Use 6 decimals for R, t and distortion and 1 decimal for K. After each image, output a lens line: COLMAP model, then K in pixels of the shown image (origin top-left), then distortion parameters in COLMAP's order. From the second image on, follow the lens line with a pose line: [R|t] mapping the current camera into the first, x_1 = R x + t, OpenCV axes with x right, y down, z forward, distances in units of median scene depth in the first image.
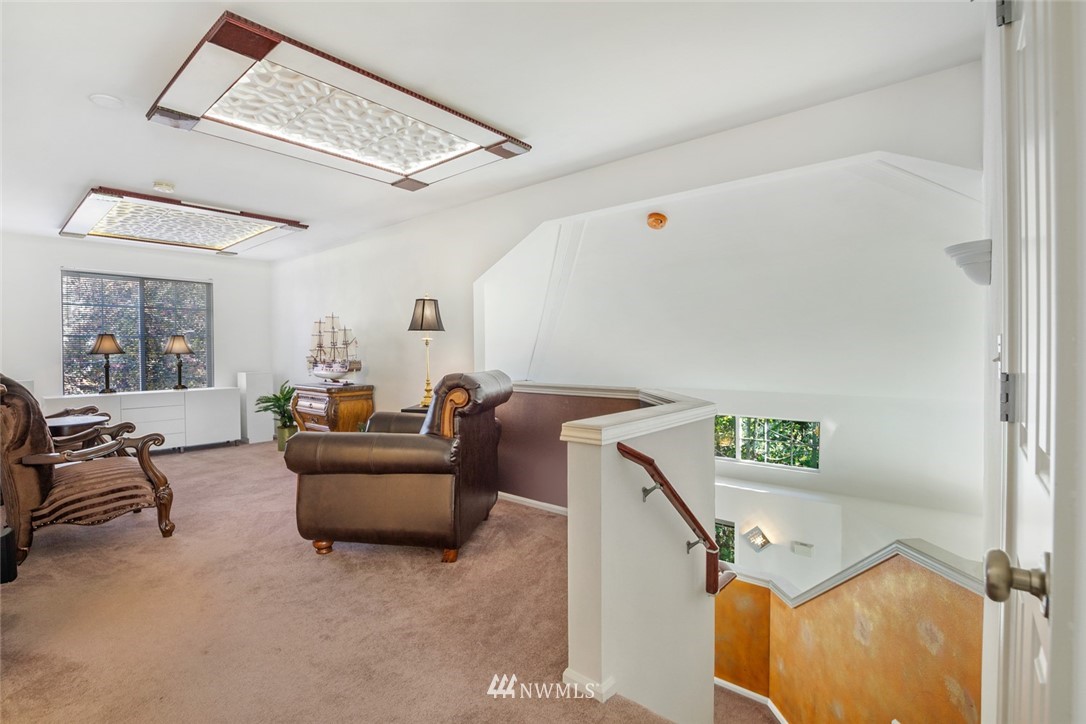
lens RADIAL K [[500.6, 0, 543.0], [0, 500.6, 362.0], [0, 0, 1]] dist [-0.050837, -0.000128]
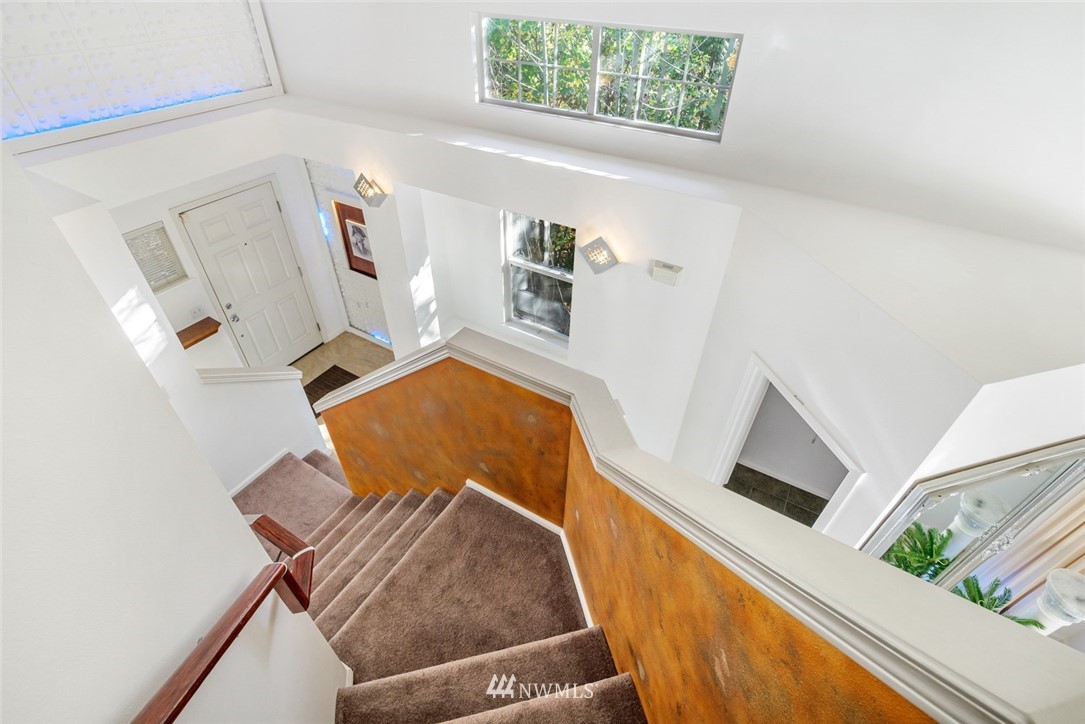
lens RADIAL K [[493.2, 0, 526.6], [0, 493.2, 356.1], [0, 0, 1]] dist [-0.029718, 0.000263]
pose [[0.987338, -0.083638, 0.134787, 0.250758], [-0.018639, 0.782653, 0.622179, 0.071343], [-0.157529, -0.616813, 0.771185, 0.457608]]
